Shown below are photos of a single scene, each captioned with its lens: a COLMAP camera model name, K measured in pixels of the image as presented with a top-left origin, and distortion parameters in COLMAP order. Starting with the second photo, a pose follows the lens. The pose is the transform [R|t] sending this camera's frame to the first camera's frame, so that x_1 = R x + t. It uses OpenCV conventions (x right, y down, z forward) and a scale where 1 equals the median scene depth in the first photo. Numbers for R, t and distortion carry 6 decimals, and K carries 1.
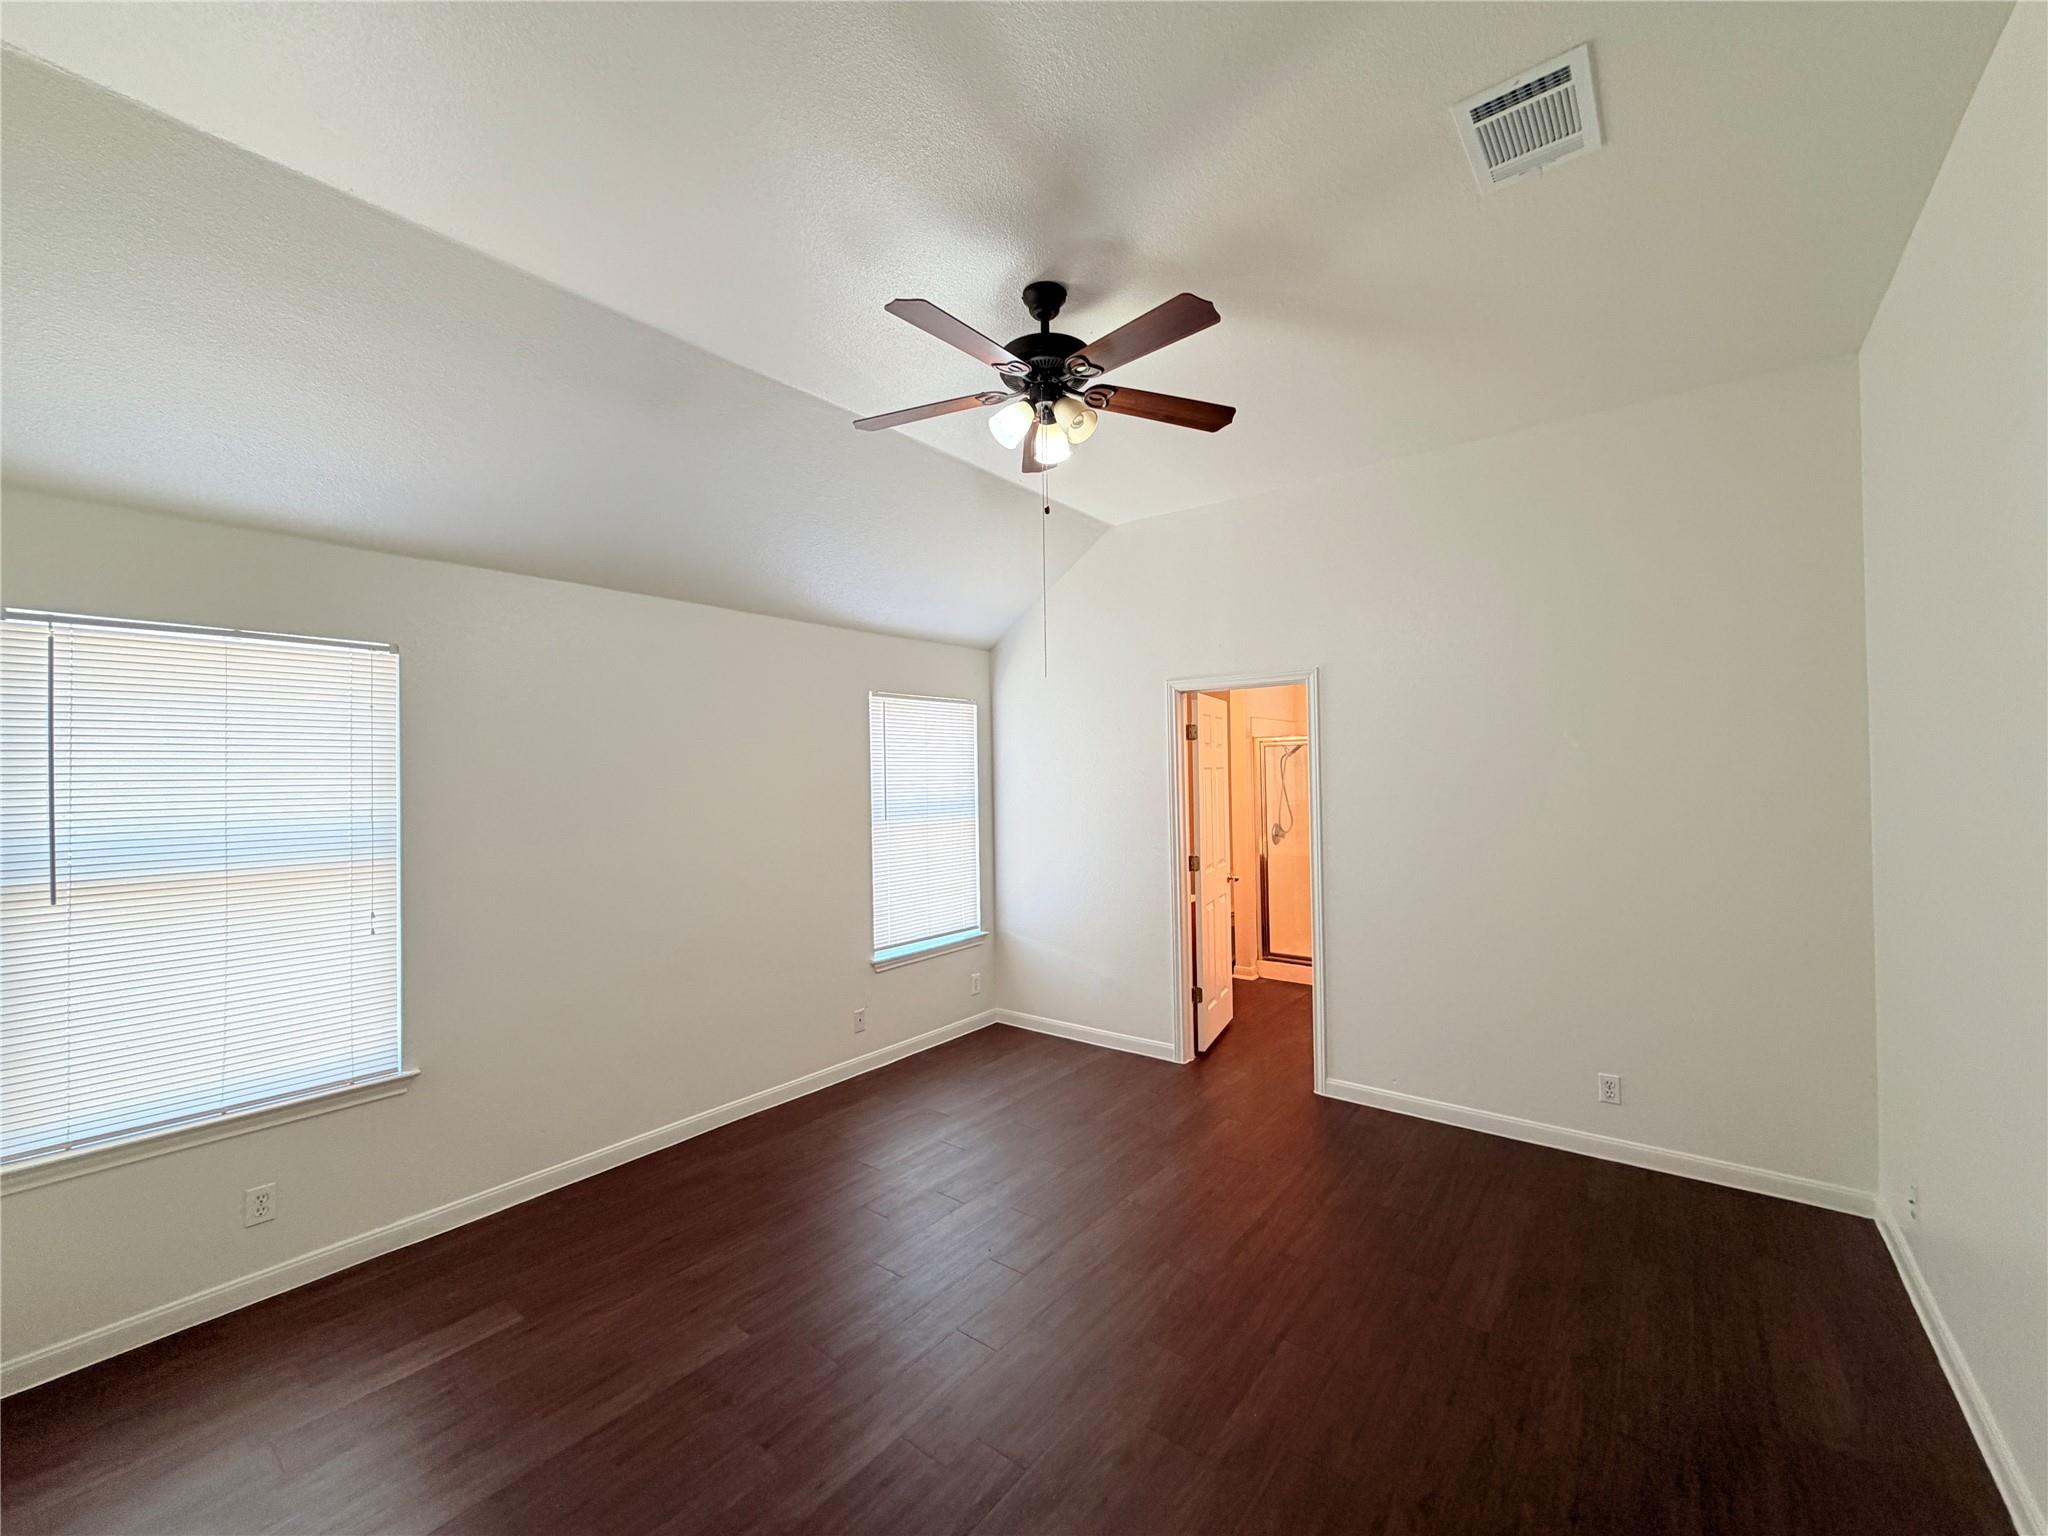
lens RADIAL K [[812.8, 0, 1053.7], [0, 812.8, 751.4], [0, 0, 1]] dist [0.000577, -0.000199]
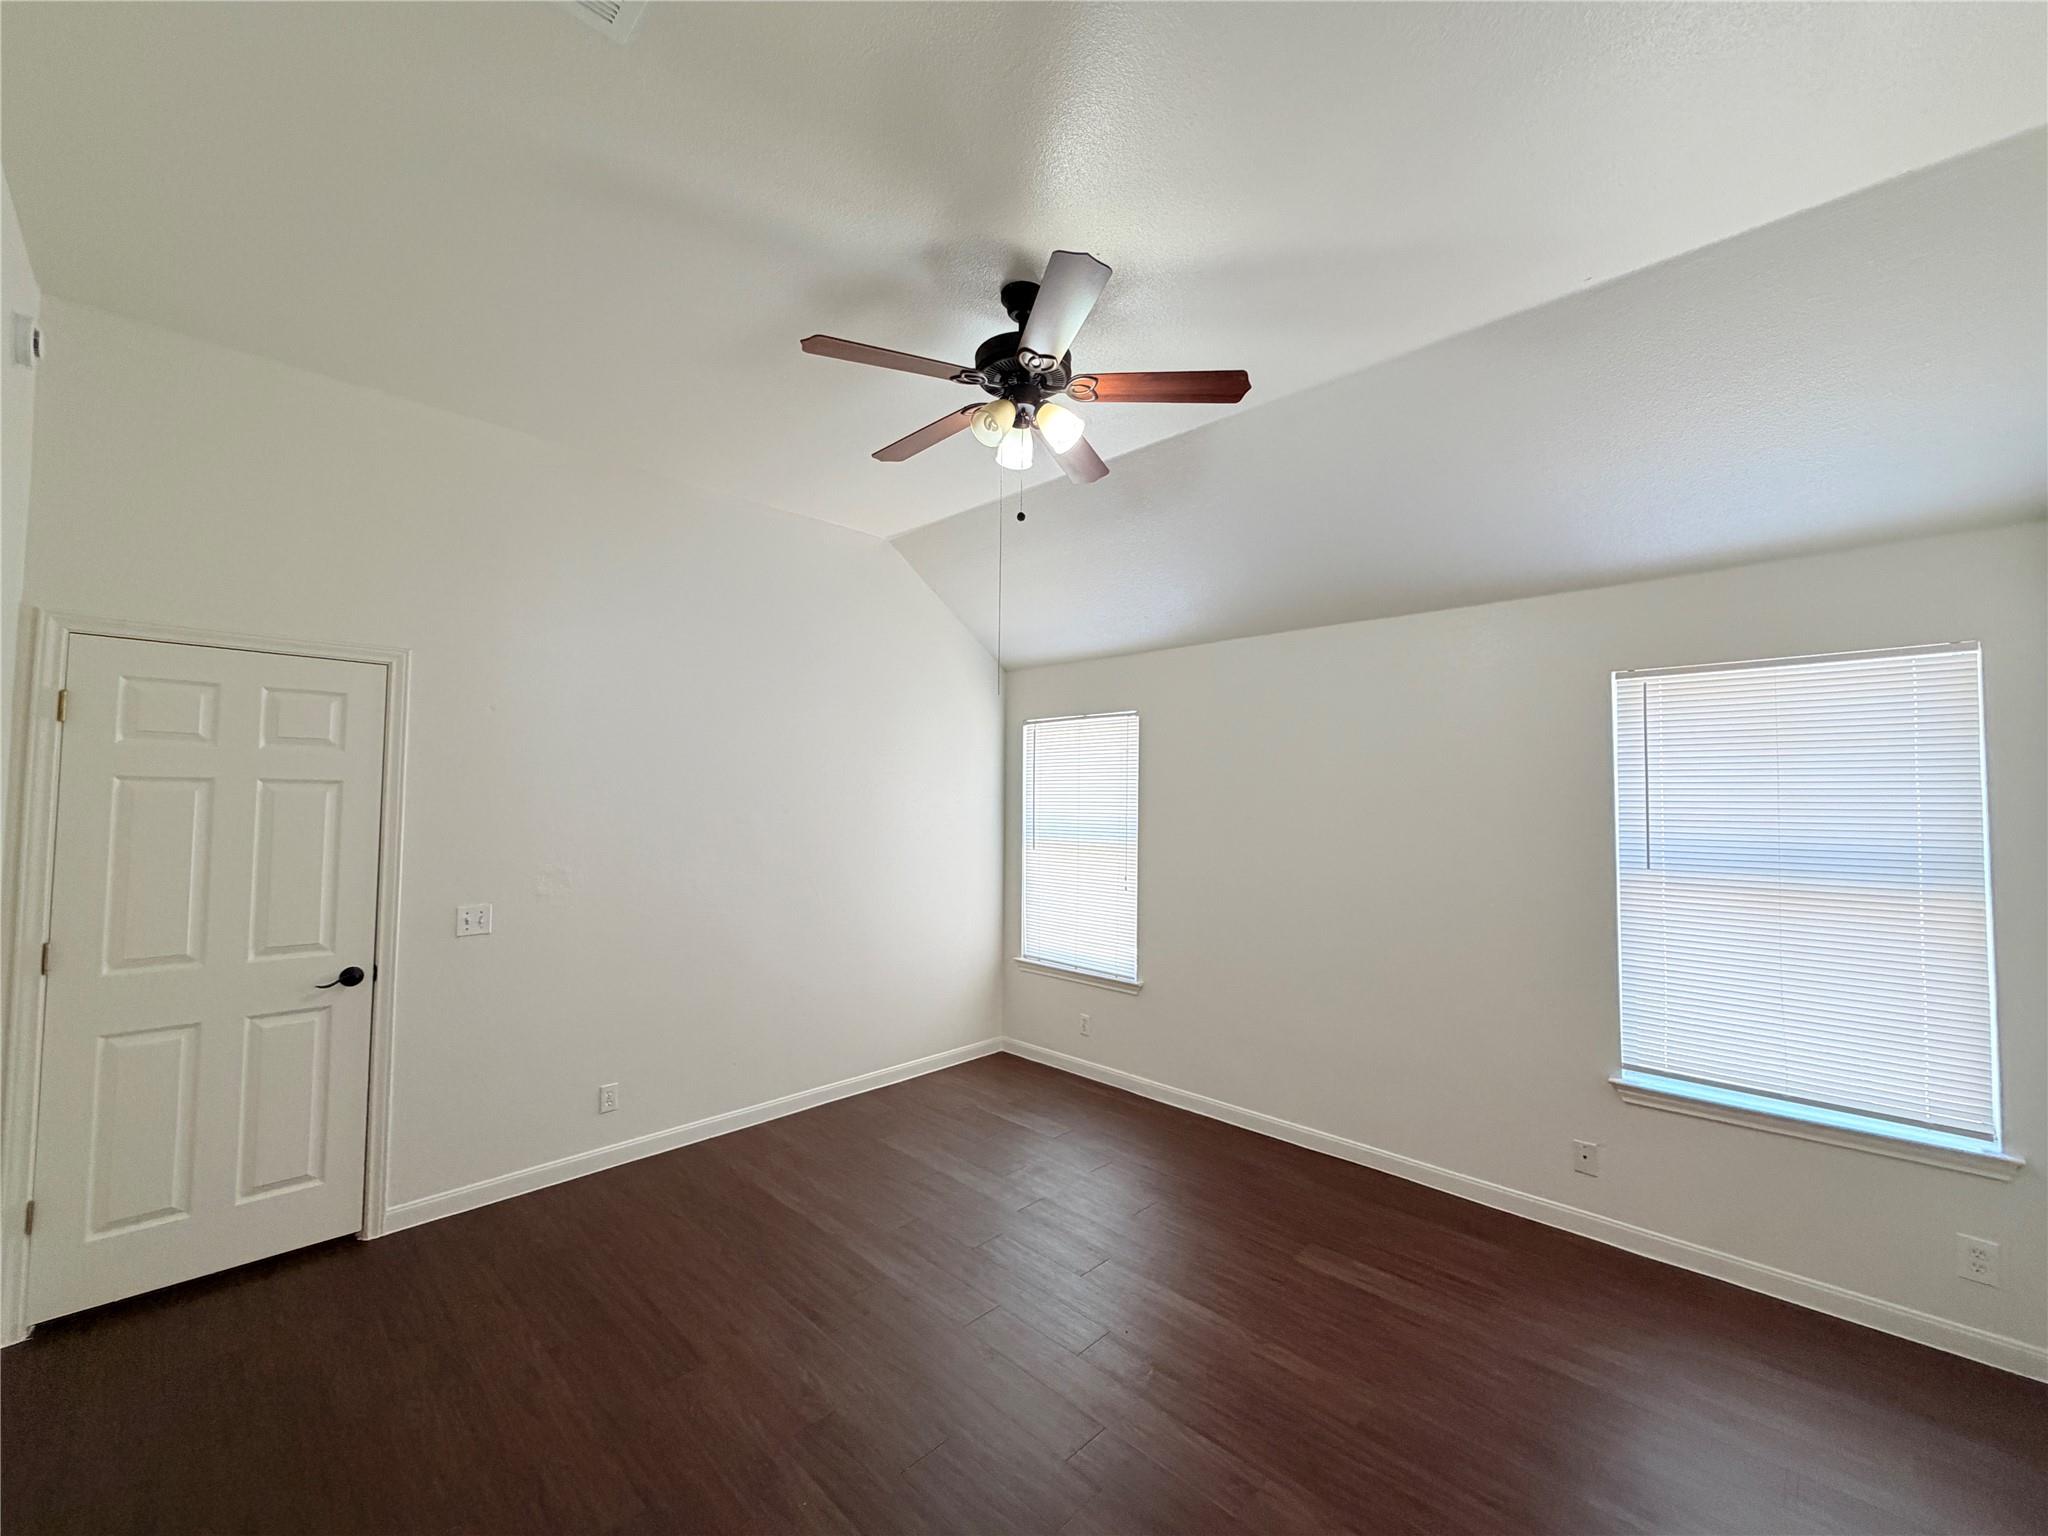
lens RADIAL K [[826.3, 0, 1024.0], [0, 826.3, 768.0], [0, 0, 1]] dist [-0.000651, -0.000554]
pose [[-0.138429, -0.016730, -0.990231, 0.829829], [0.032481, 0.999243, -0.021423, 0.004559], [0.989840, -0.035130, -0.137781, 1.007152]]
